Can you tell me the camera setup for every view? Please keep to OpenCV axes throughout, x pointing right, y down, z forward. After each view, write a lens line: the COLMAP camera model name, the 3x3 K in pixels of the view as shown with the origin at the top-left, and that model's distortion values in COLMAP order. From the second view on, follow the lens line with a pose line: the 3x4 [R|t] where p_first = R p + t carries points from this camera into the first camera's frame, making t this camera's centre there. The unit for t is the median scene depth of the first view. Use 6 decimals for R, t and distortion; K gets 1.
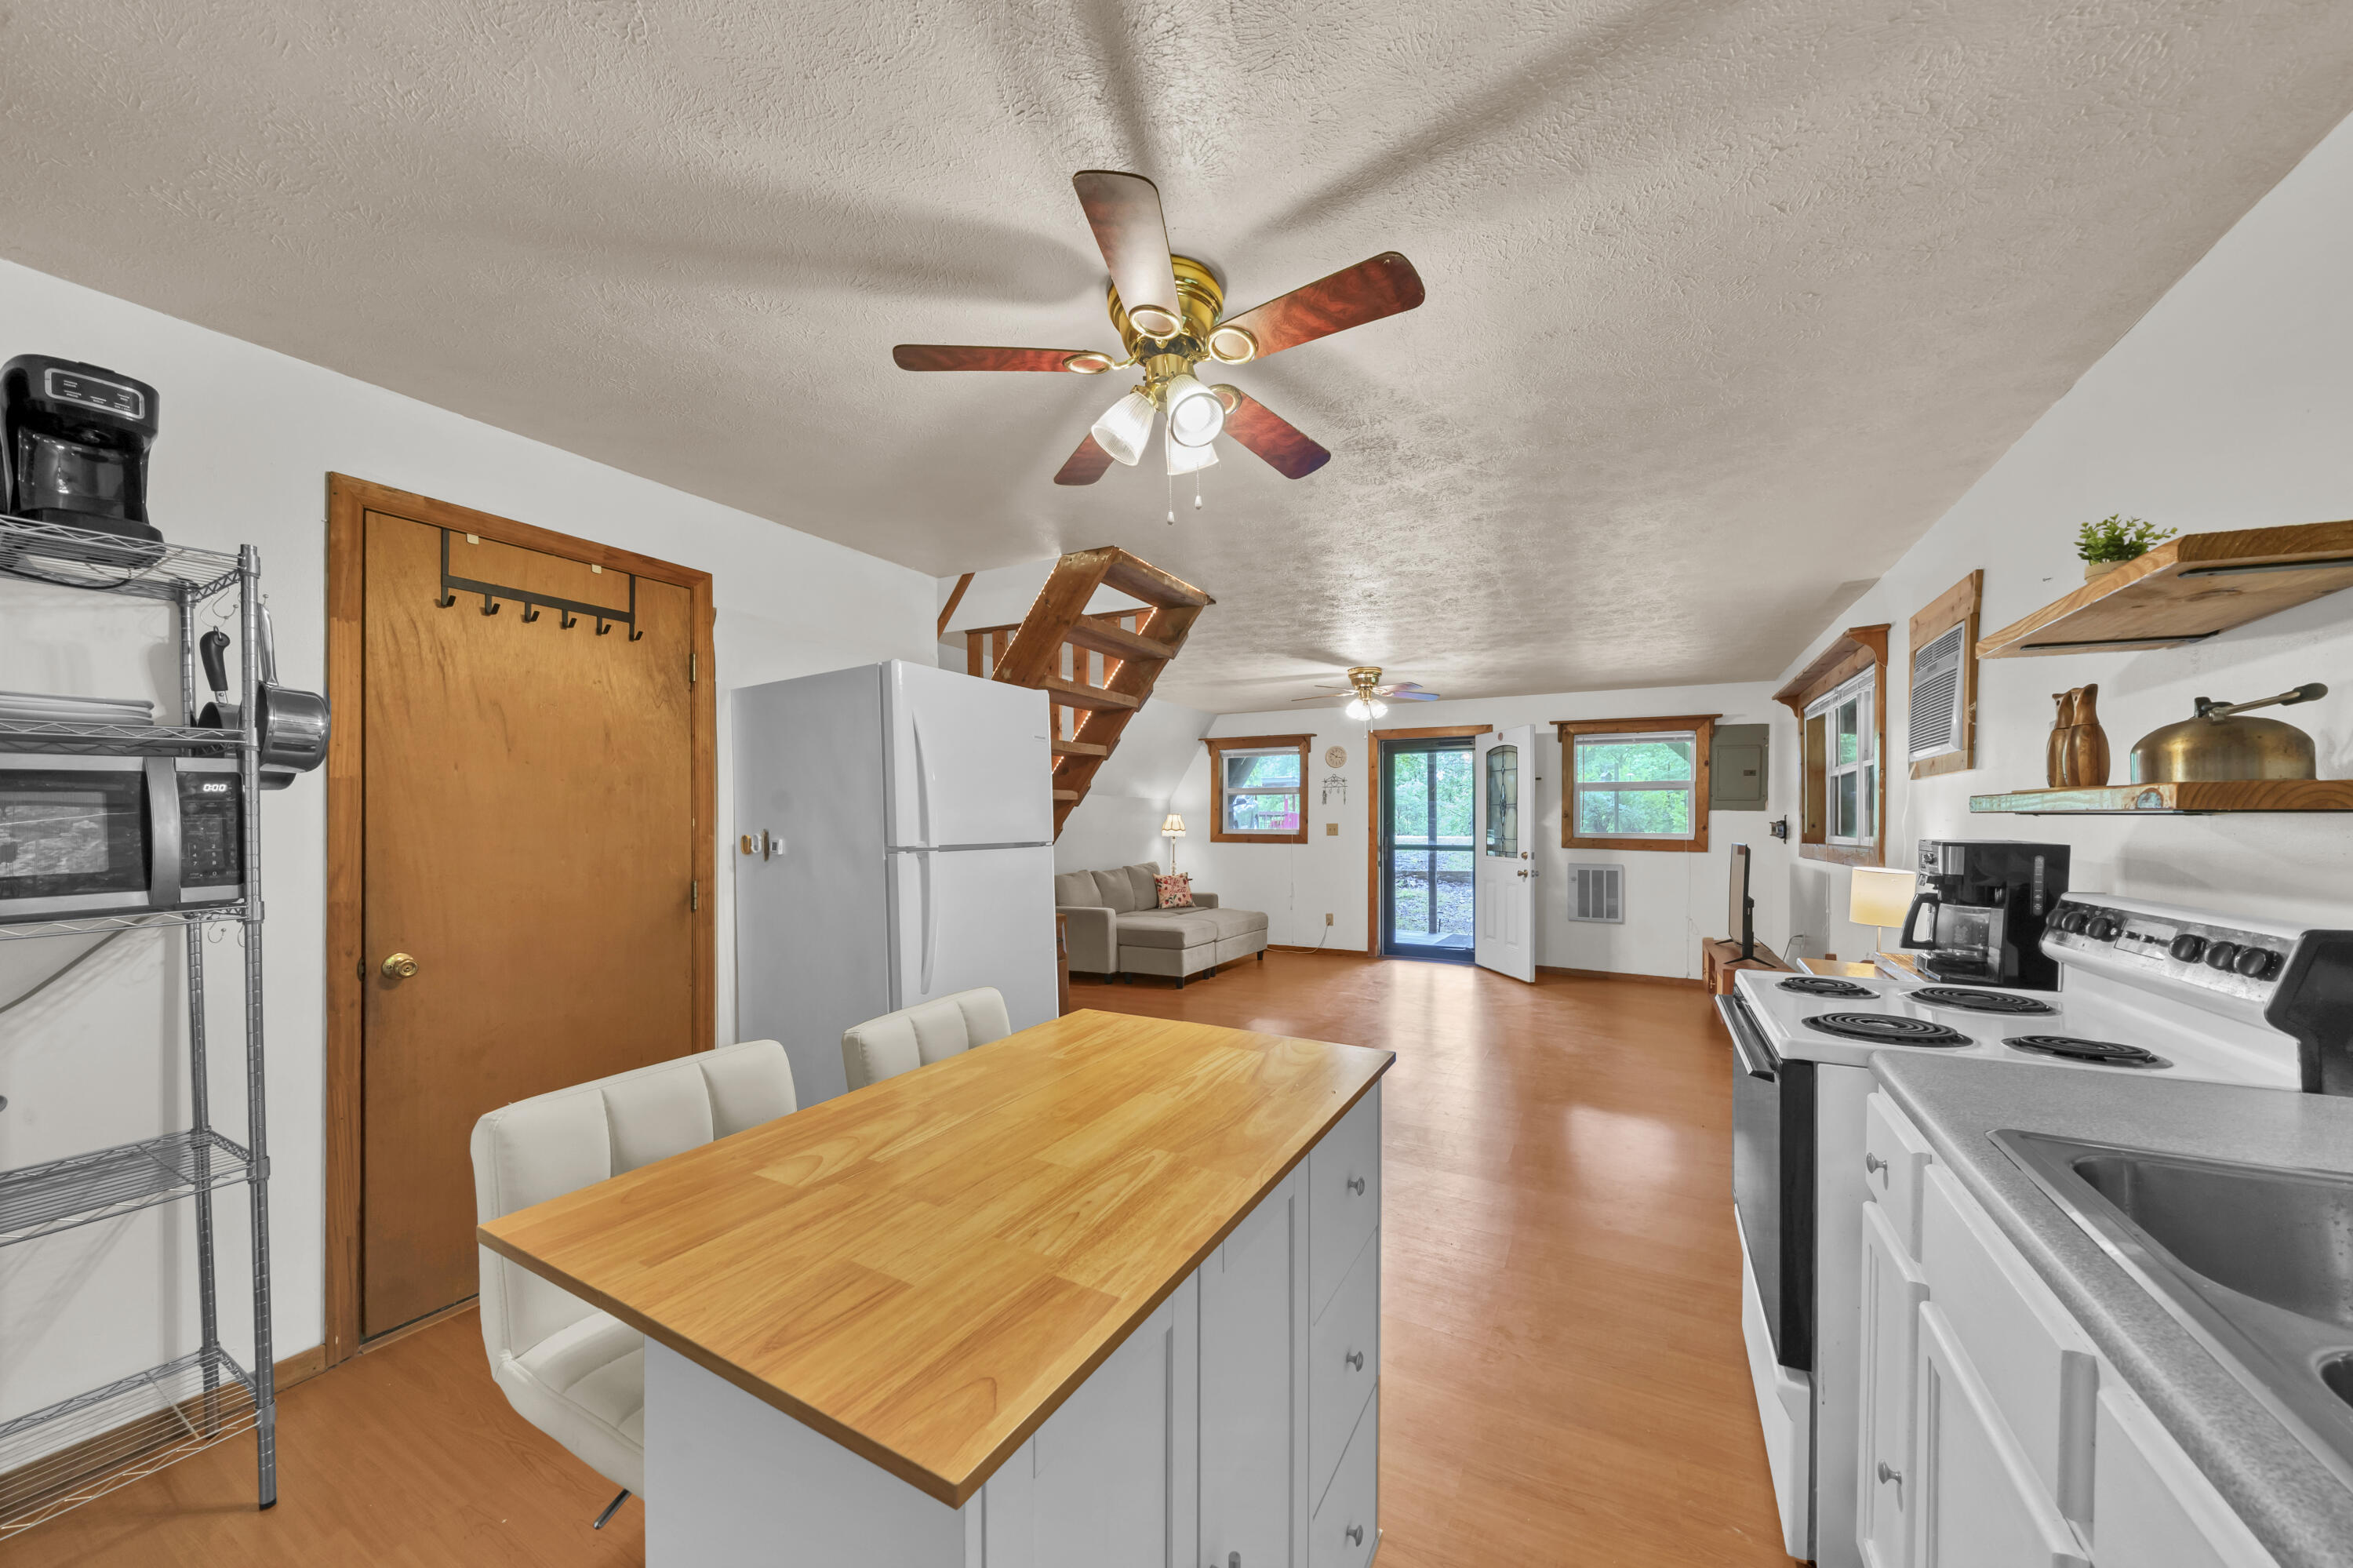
lens RADIAL K [[815.8, 0, 1179.0], [0, 815.8, 832.7], [0, 0, 1]] dist [-0.007763, -0.000232]
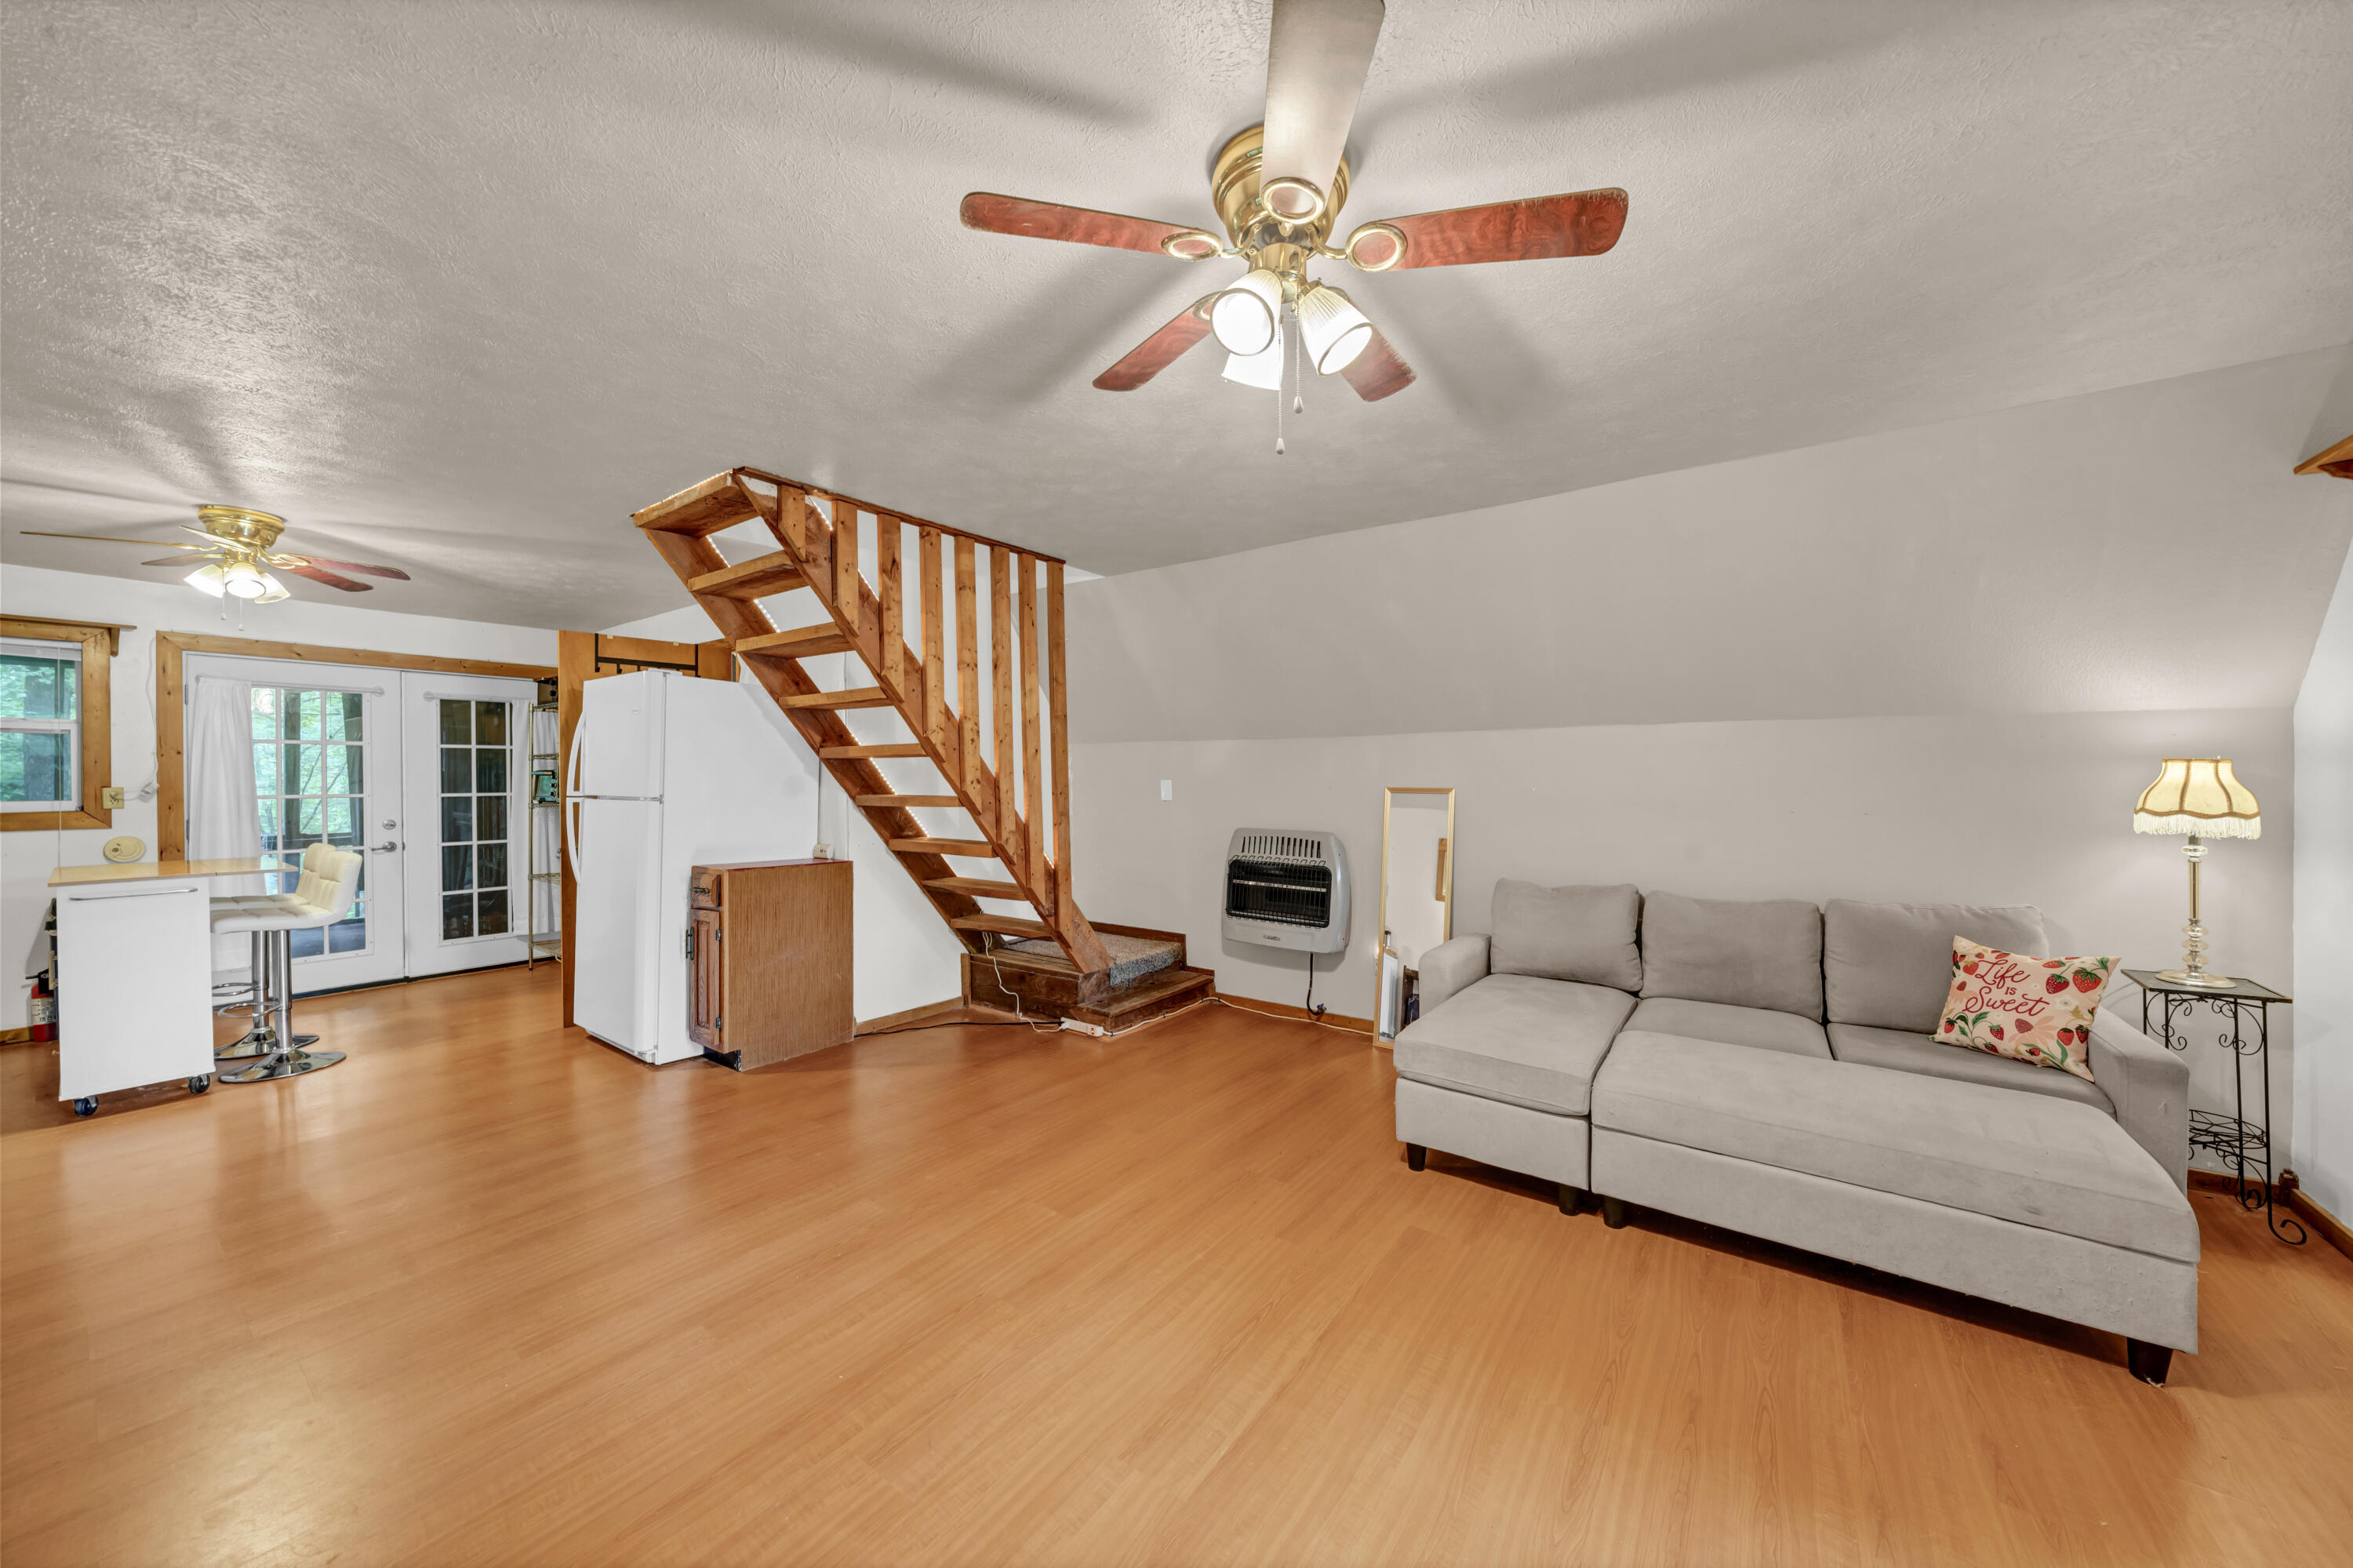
lens RADIAL K [[815.8, 0, 1184.2], [0, 815.8, 780.7], [0, 0, 1]] dist [-0.007763, -0.000232]
pose [[-0.130121, 0.005263, -0.991484, 0.394900], [-0.015565, 0.999852, 0.007350, -0.013838], [0.991376, 0.016388, -0.130020, 0.829068]]
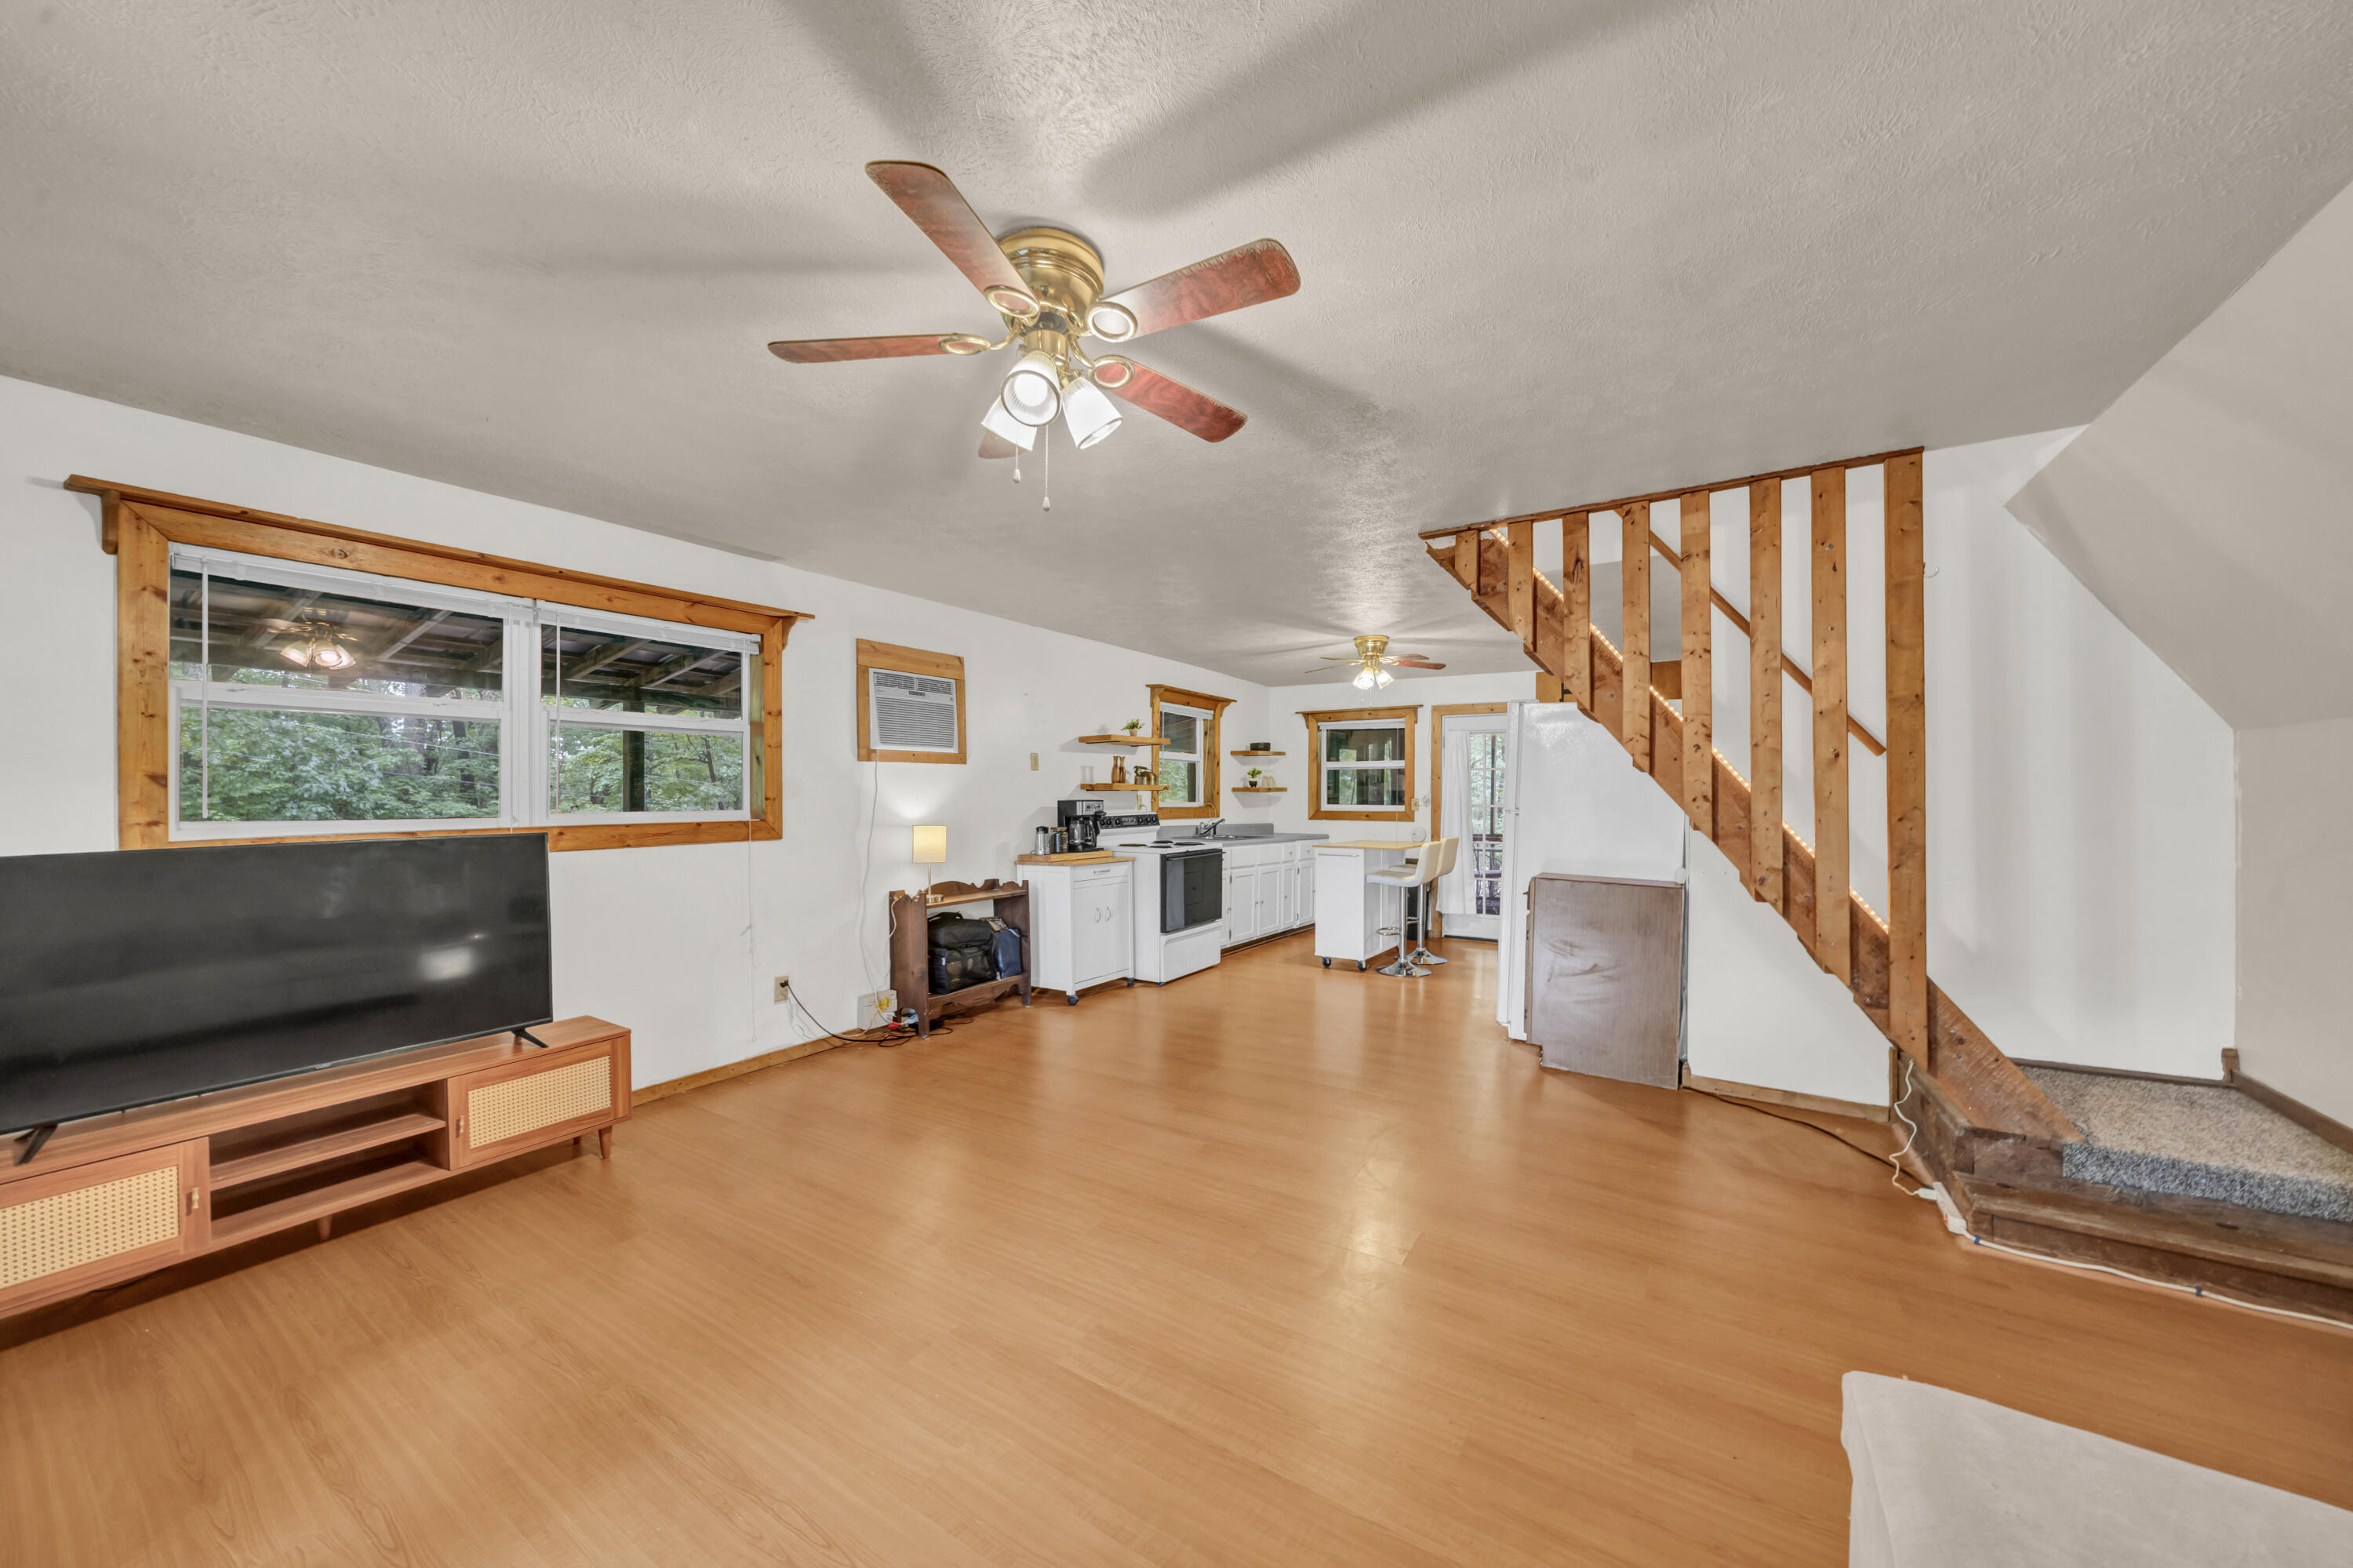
lens RADIAL K [[815.8, 0, 1170.3], [0, 815.8, 816.0], [0, 0, 1]] dist [-0.007763, -0.000232]
pose [[-0.996717, -0.005320, 0.080793, 0.137059], [-0.001600, 0.998939, 0.046033, -0.017717], [-0.080952, 0.045752, -0.995667, 1.052397]]
